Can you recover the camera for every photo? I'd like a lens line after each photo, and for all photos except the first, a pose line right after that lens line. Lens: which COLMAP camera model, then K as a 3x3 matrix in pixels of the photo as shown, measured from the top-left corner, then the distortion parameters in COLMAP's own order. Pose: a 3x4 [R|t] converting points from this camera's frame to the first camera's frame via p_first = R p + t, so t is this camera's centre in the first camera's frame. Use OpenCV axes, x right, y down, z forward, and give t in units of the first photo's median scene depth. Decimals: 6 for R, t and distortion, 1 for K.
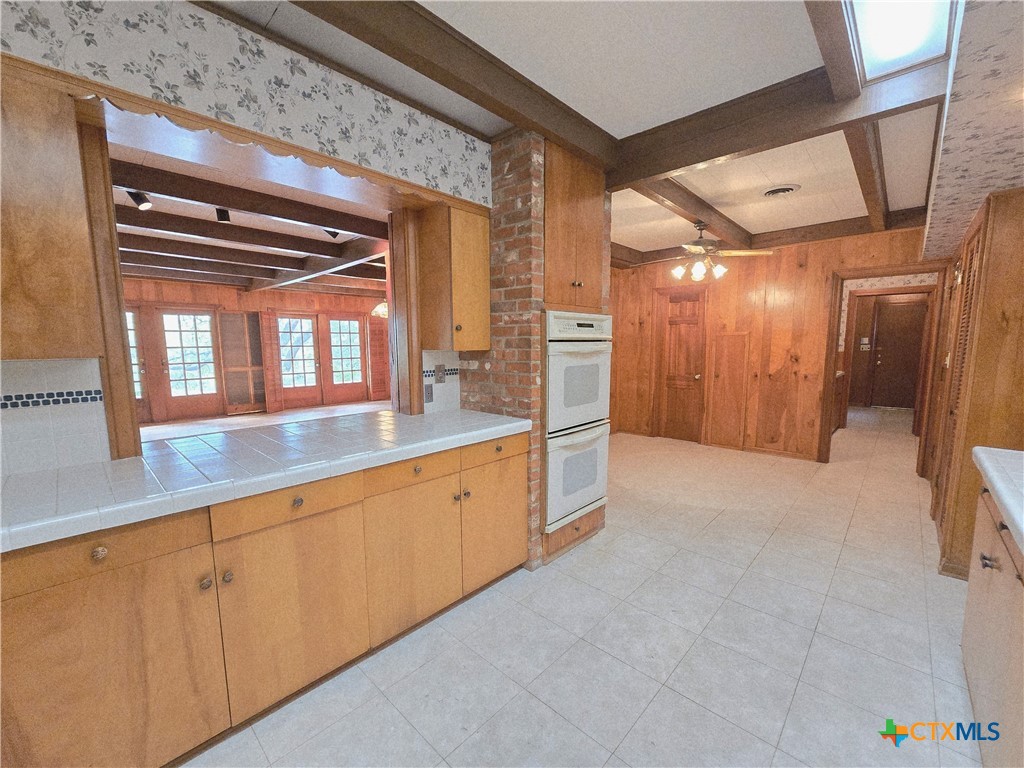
lens RADIAL K [[418.2, 0, 520.1], [0, 418.2, 397.8], [0, 0, 1]] dist [-0.003723, 0.001662]
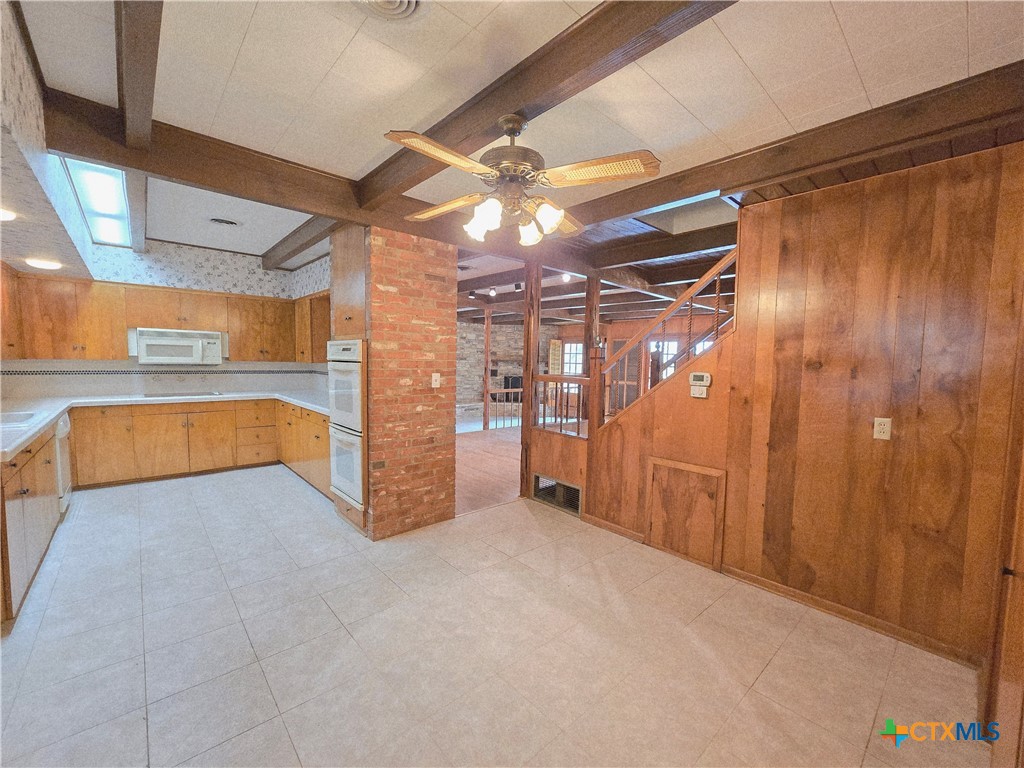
lens RADIAL K [[418.2, 0, 507.4], [0, 418.2, 391.3], [0, 0, 1]] dist [-0.003723, 0.001662]
pose [[-0.093909, 0.083270, -0.992092, 1.371425], [-0.145761, 0.984608, 0.096439, -0.239764], [0.984853, 0.153665, -0.080326, 1.591316]]
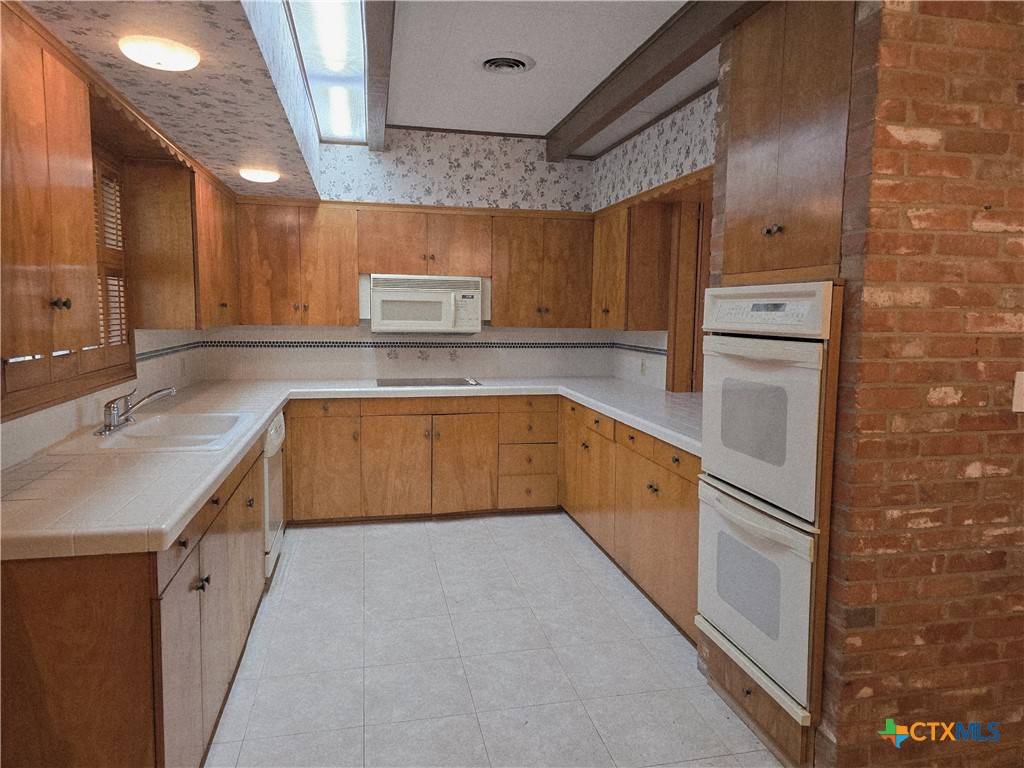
lens RADIAL K [[704.9, 0, 513.7], [0, 704.9, 373.1], [0, 0, 1]] dist [0.060457, -0.007196]
pose [[-0.575715, 0.075197, -0.814186, 1.051300], [-0.111607, 0.979215, 0.169357, -0.205987], [0.809998, 0.188370, -0.555356, 1.240399]]
